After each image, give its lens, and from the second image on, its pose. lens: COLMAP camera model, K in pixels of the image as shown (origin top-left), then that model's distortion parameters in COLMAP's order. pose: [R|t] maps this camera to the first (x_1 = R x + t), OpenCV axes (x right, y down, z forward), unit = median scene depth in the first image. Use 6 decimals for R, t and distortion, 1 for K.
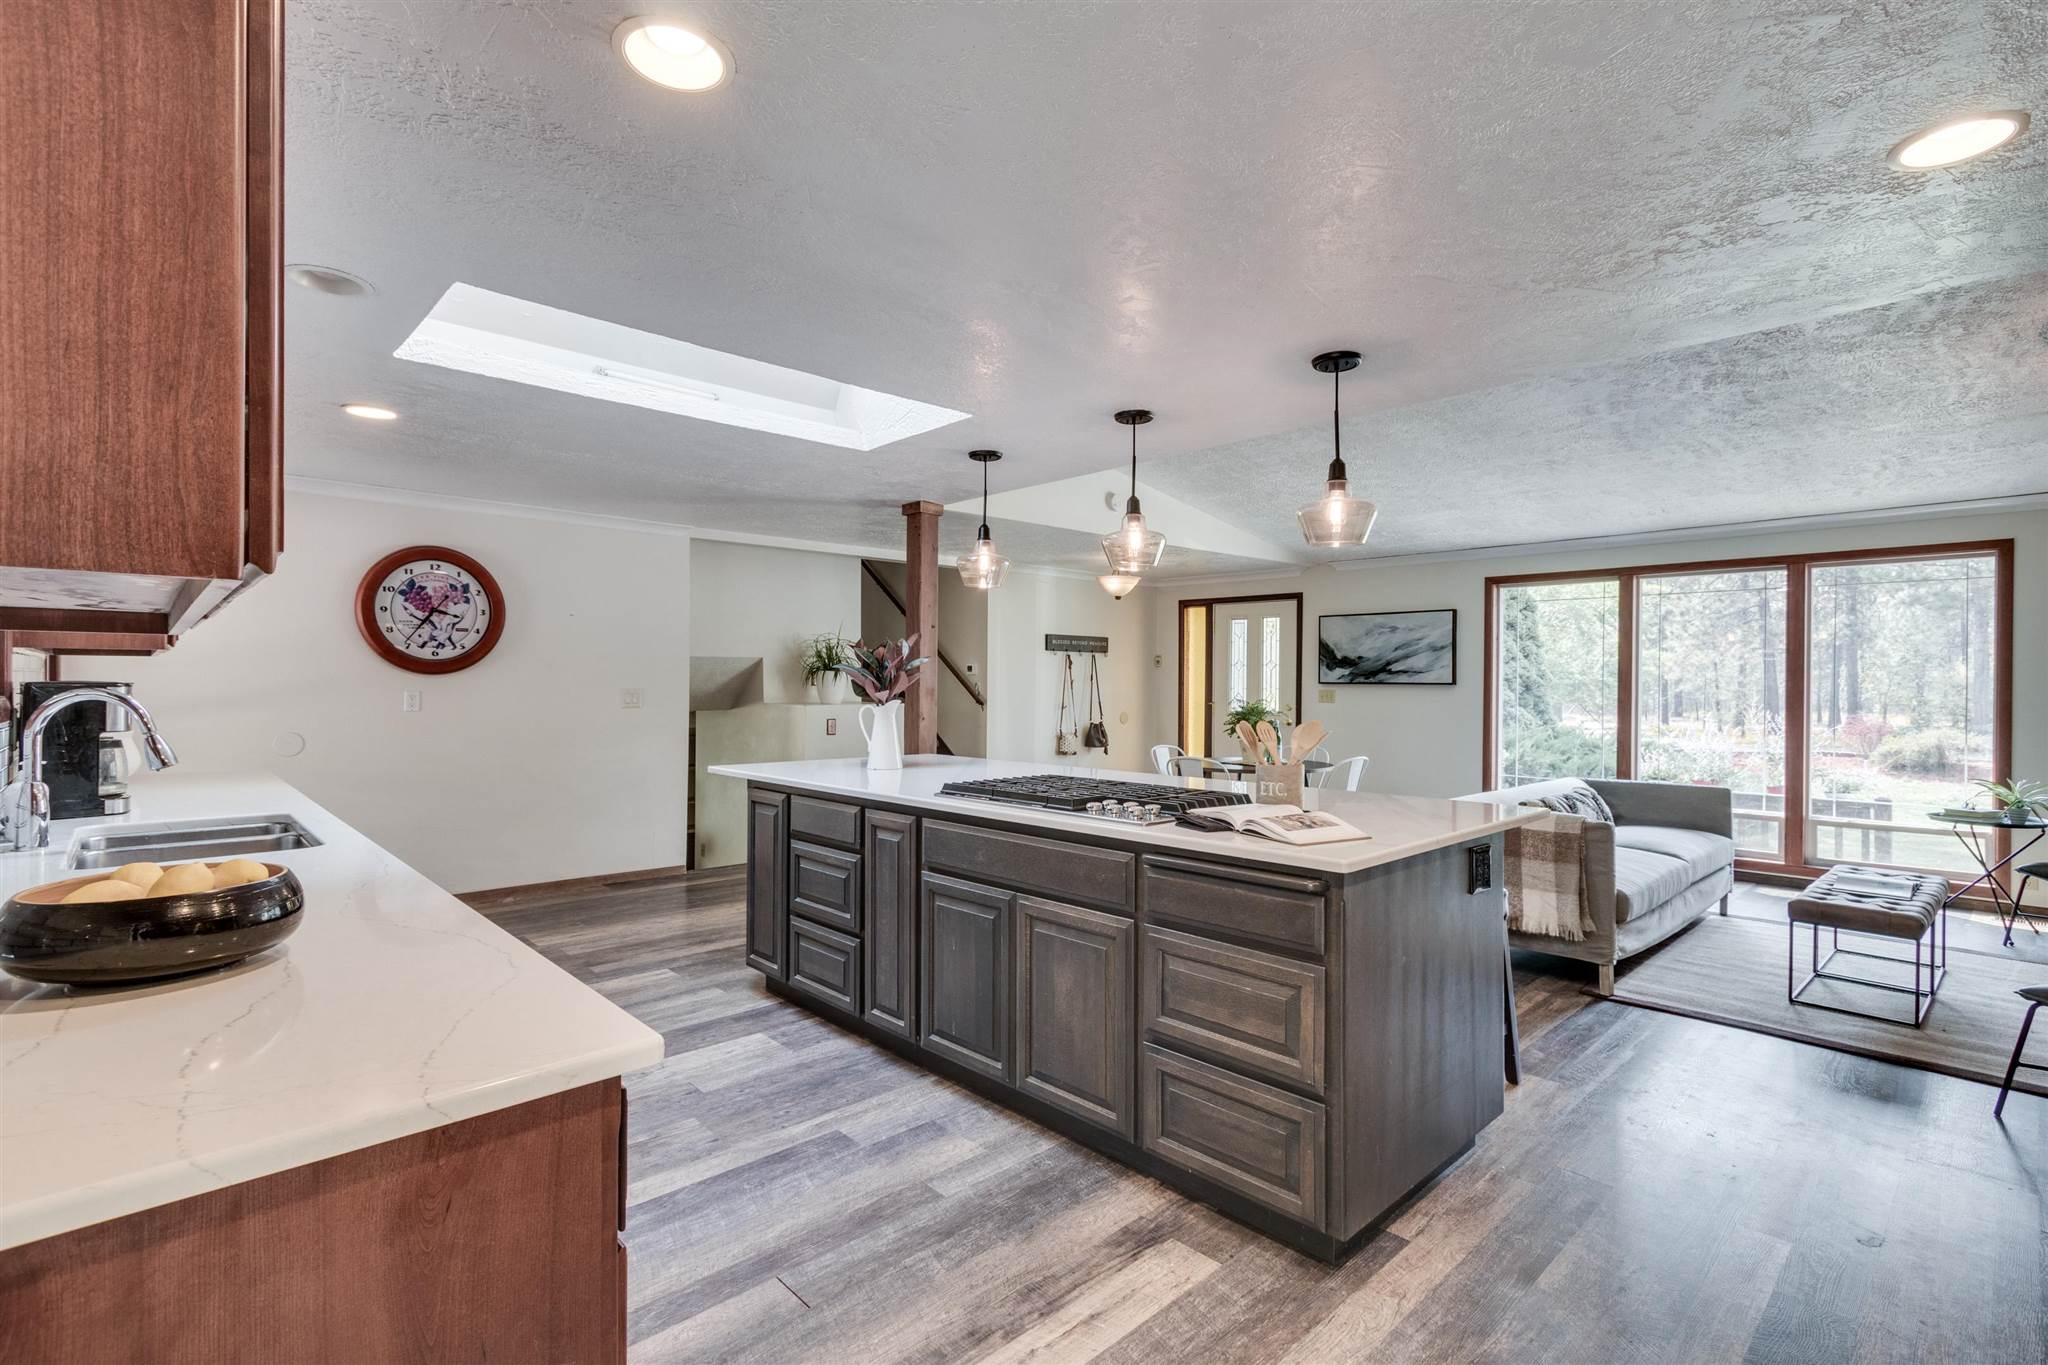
lens RADIAL K [[944.0, 0, 1028.3], [0, 944.0, 680.3], [0, 0, 1]] dist [0.002378, -0.000989]
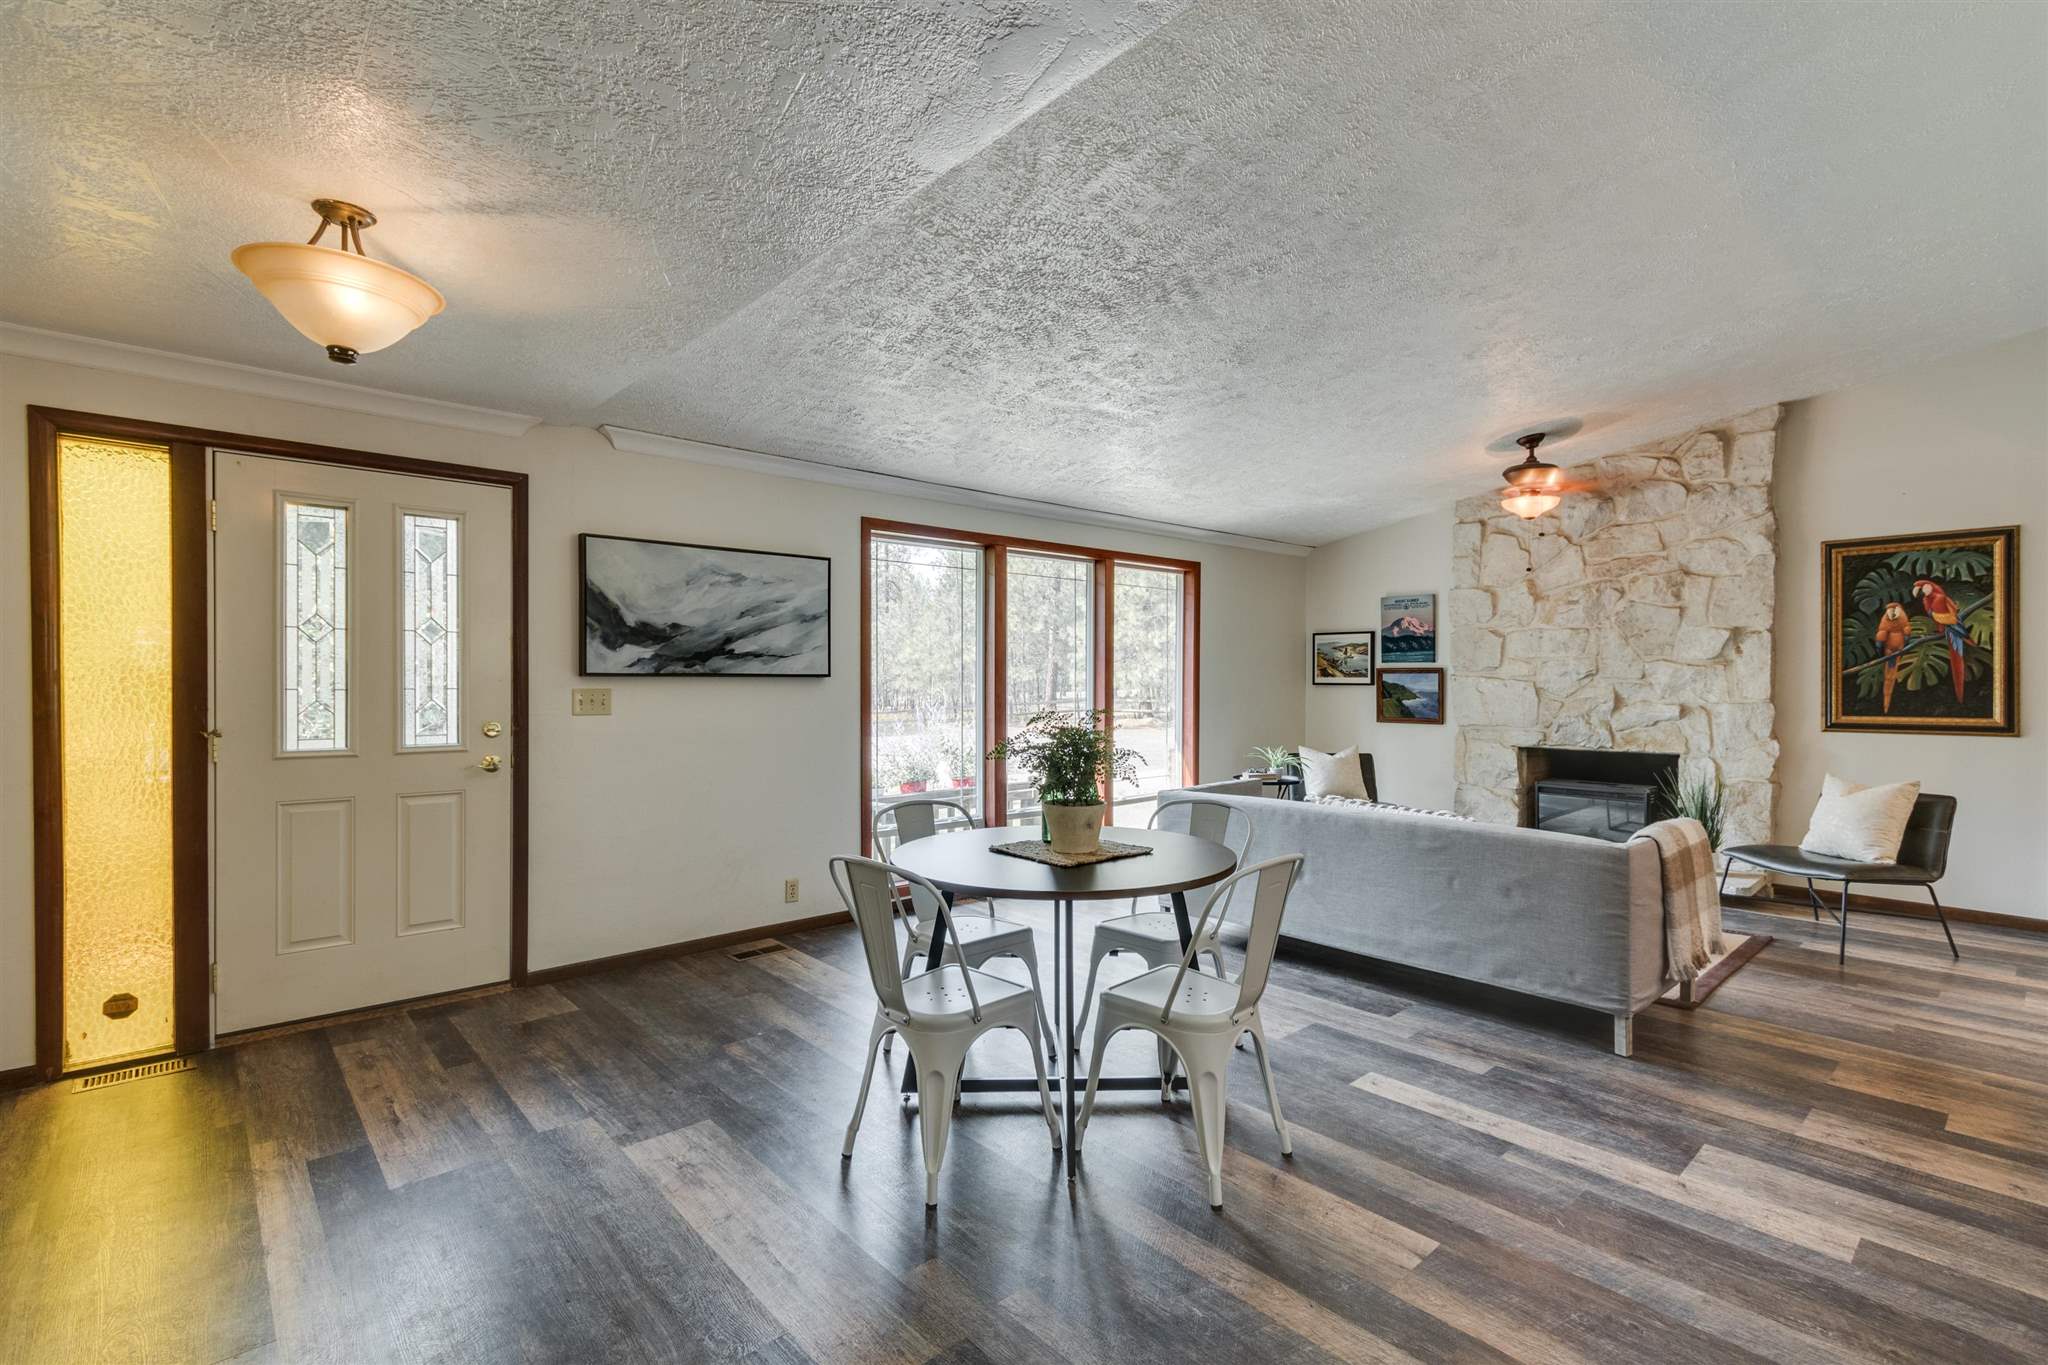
lens RADIAL K [[944.0, 0, 1027.2], [0, 944.0, 684.9], [0, 0, 1]] dist [0.002378, -0.000989]
pose [[0.027015, -0.010202, 0.999583, -0.169735], [0.002307, 0.999946, 0.010144, 0.003714], [-0.999632, 0.002032, 0.027037, 0.806662]]
